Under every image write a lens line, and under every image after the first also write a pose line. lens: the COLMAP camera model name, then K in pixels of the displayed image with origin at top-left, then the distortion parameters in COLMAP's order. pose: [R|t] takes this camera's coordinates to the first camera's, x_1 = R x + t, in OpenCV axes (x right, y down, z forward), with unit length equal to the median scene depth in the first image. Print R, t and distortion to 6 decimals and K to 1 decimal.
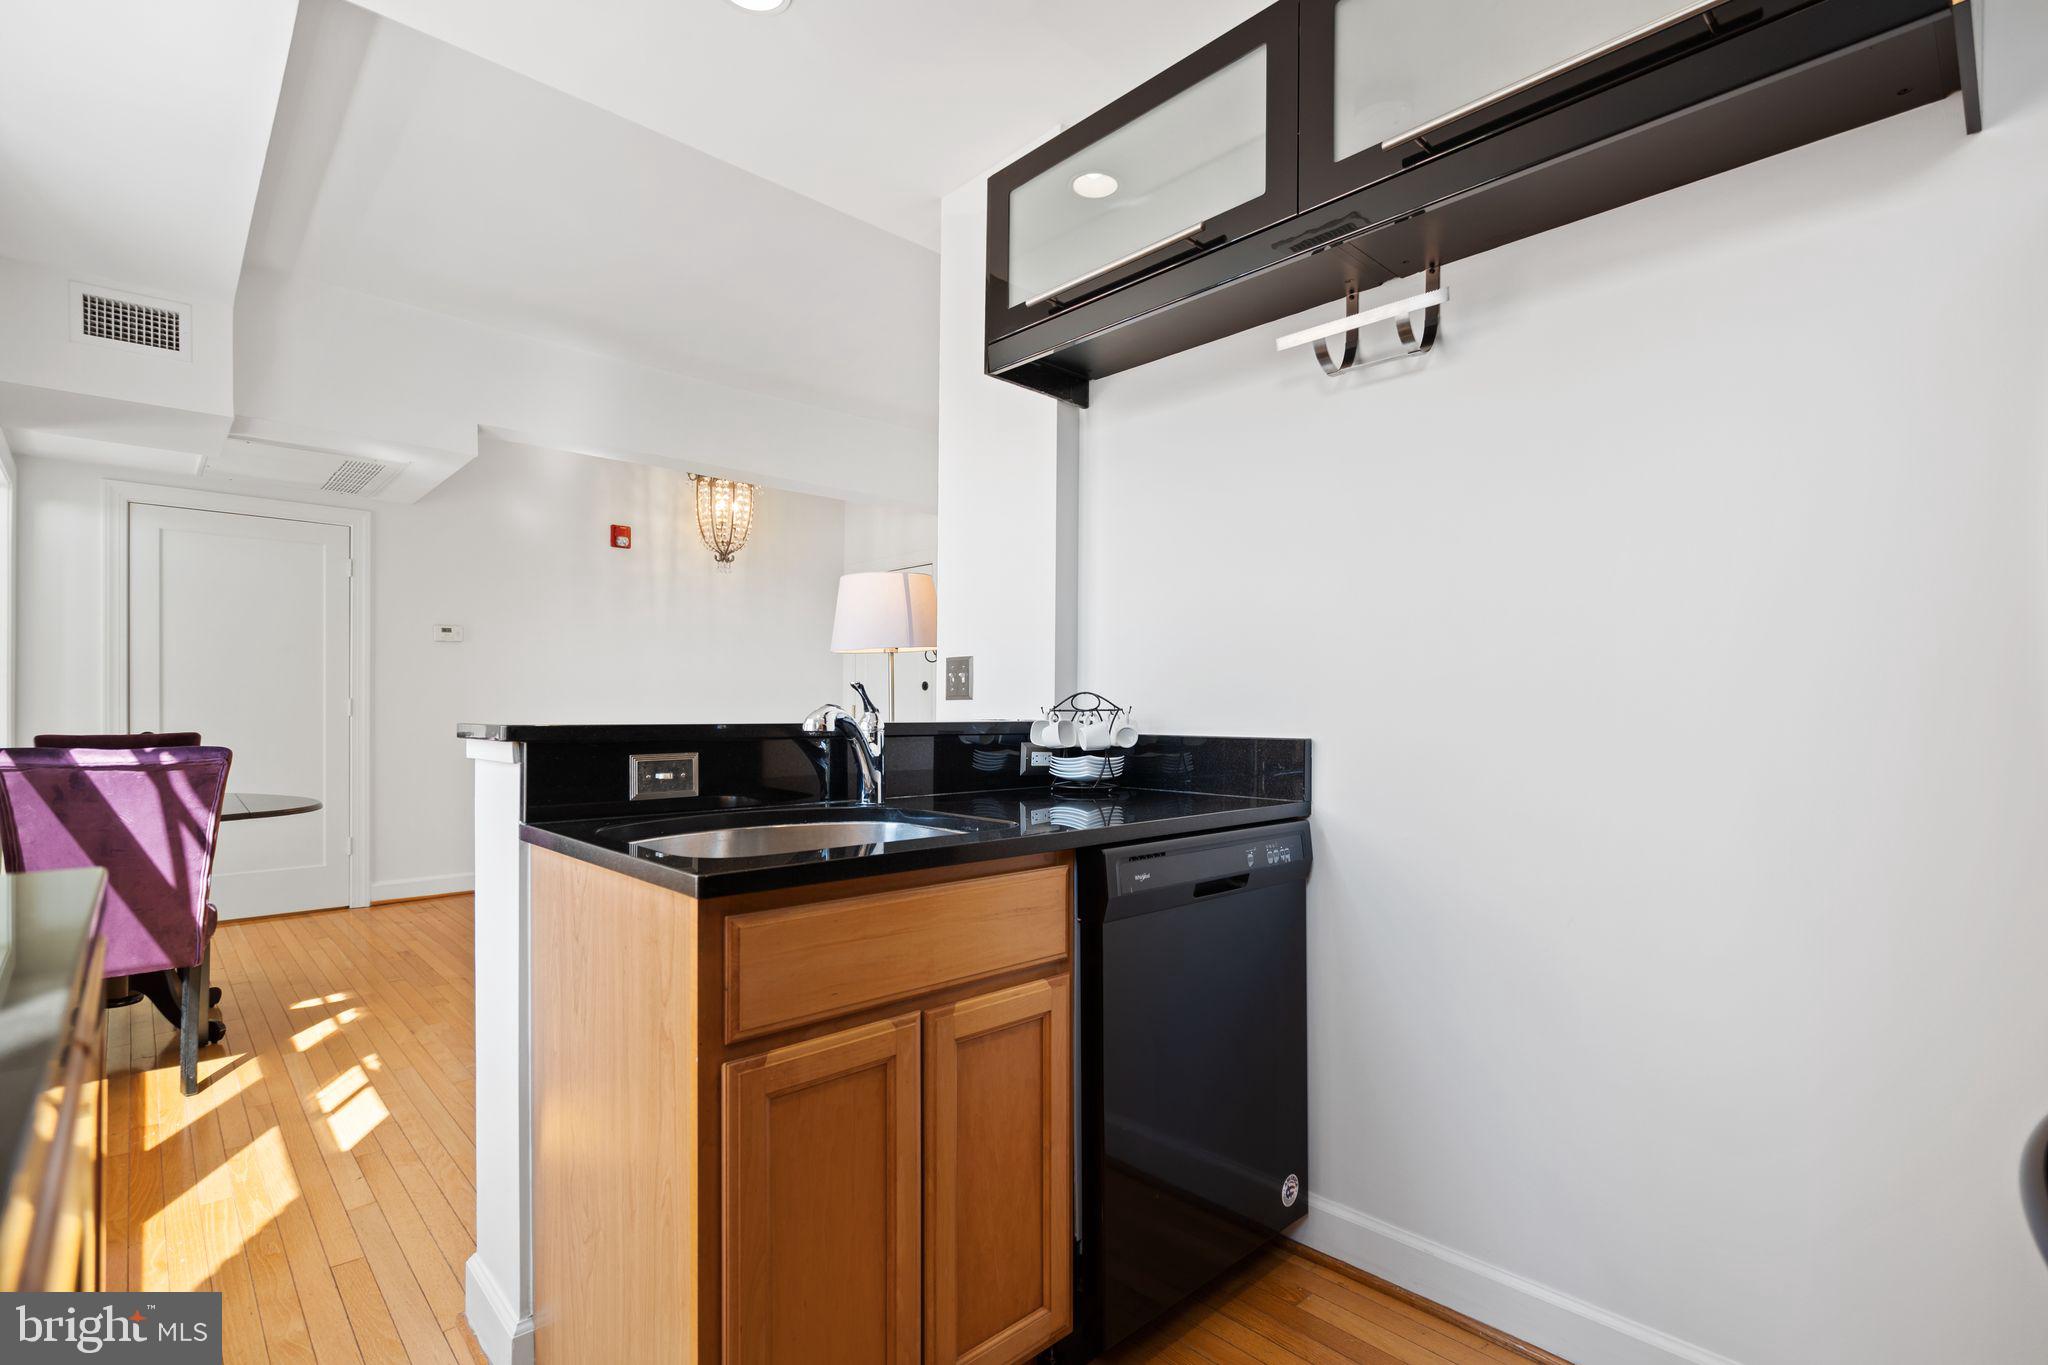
lens RADIAL K [[952.0, 0, 1011.3], [0, 952.0, 699.9], [0, 0, 1]] dist [-0.005524, 0.002392]
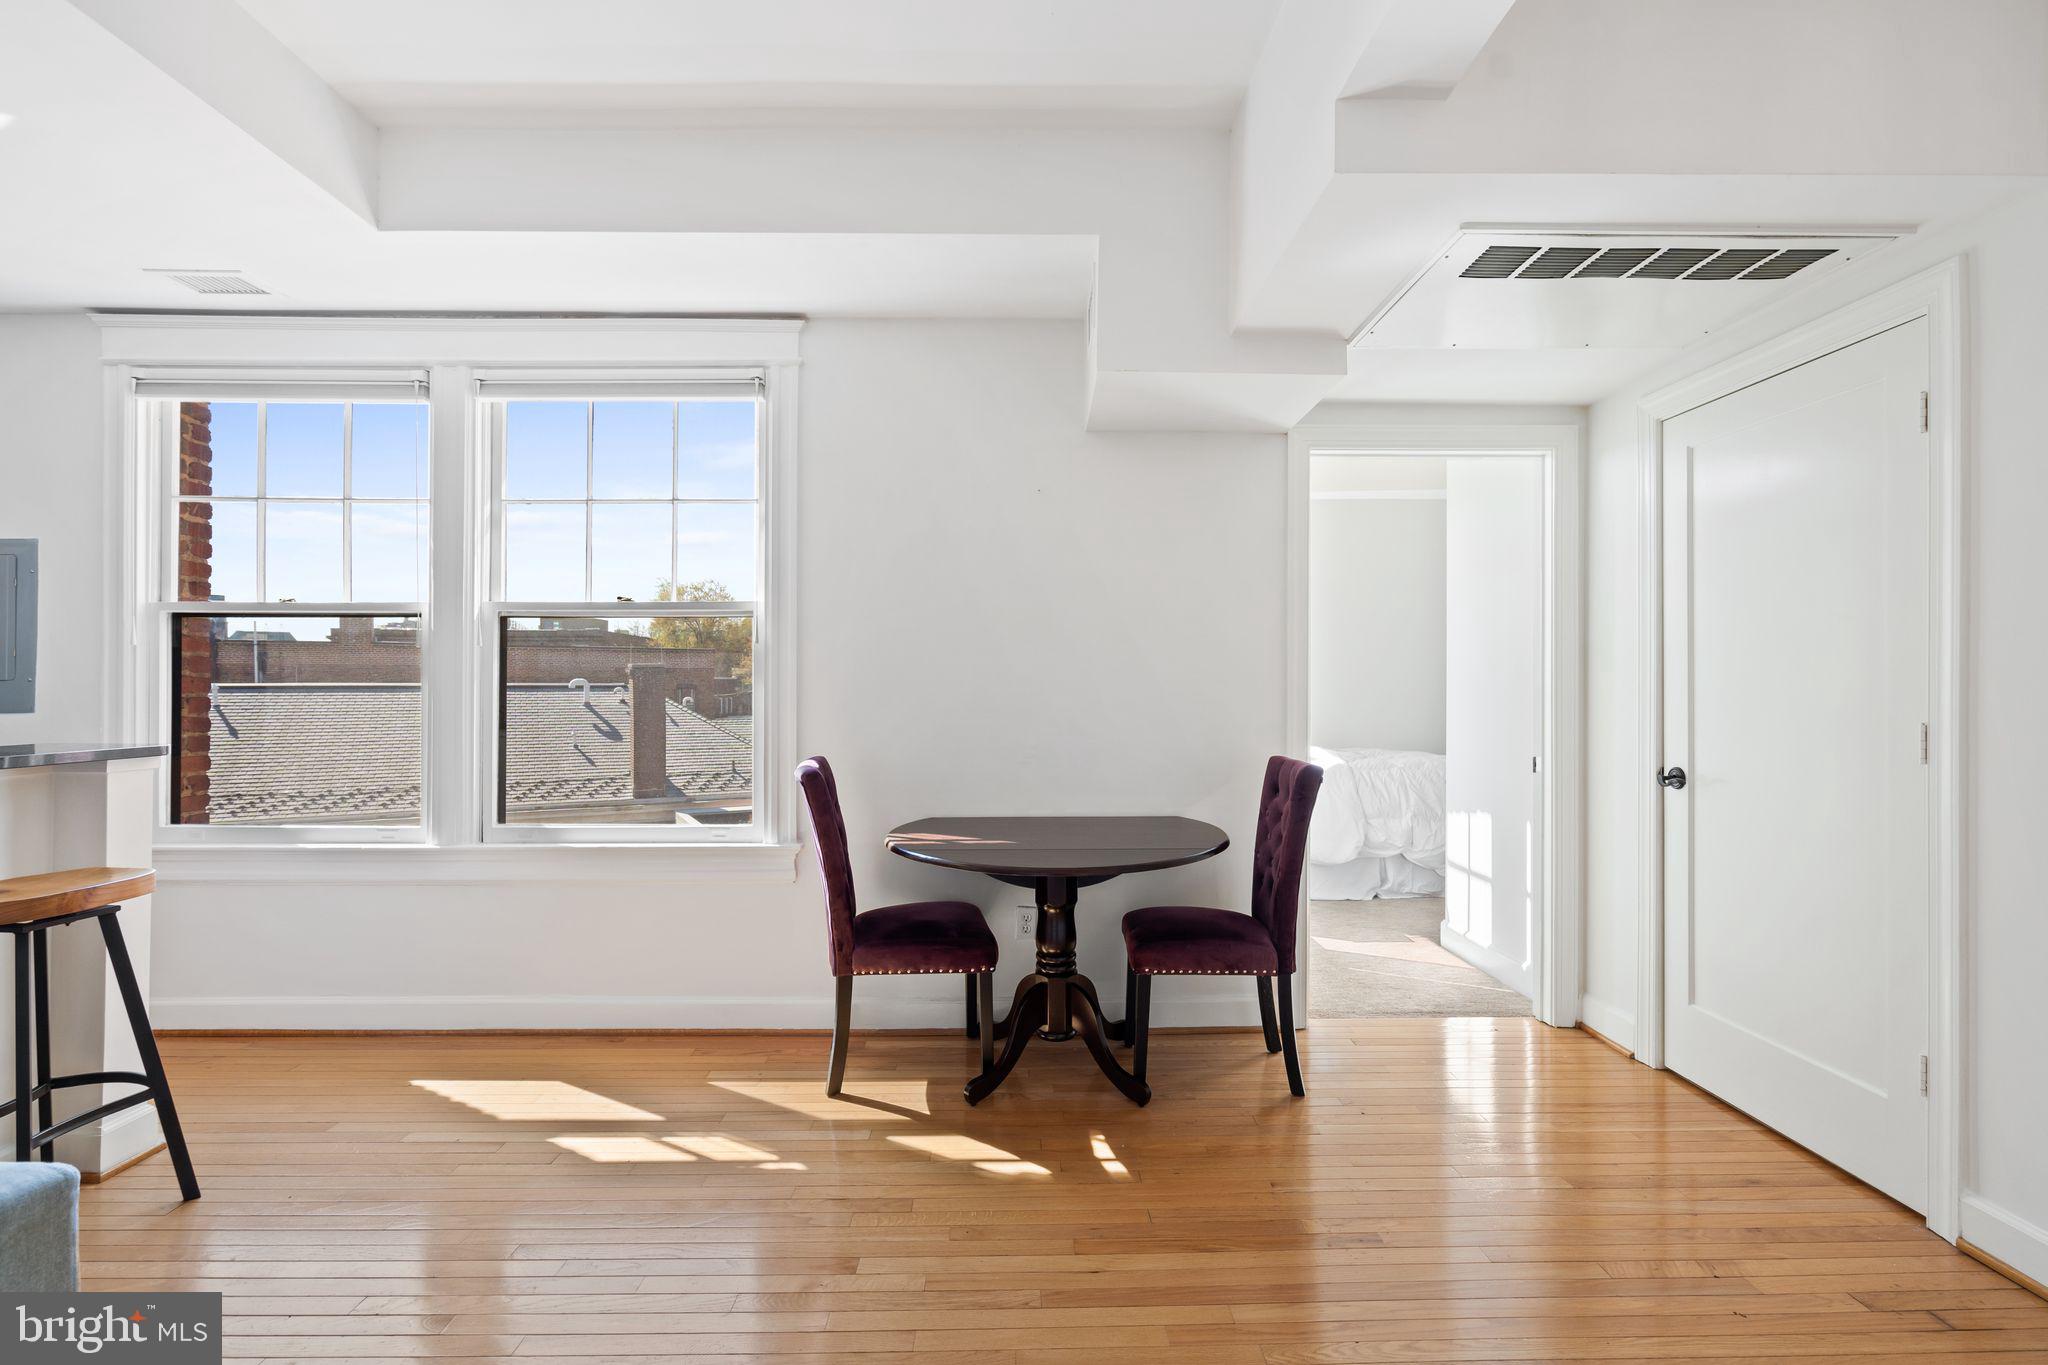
lens RADIAL K [[952.0, 0, 1002.8], [0, 952.0, 688.8], [0, 0, 1]] dist [-0.005524, 0.002392]
pose [[-0.665729, -0.013771, -0.746067, -0.193014], [-0.006354, 0.999898, -0.012787, -0.013414], [0.746167, -0.003772, -0.665748, 1.685218]]
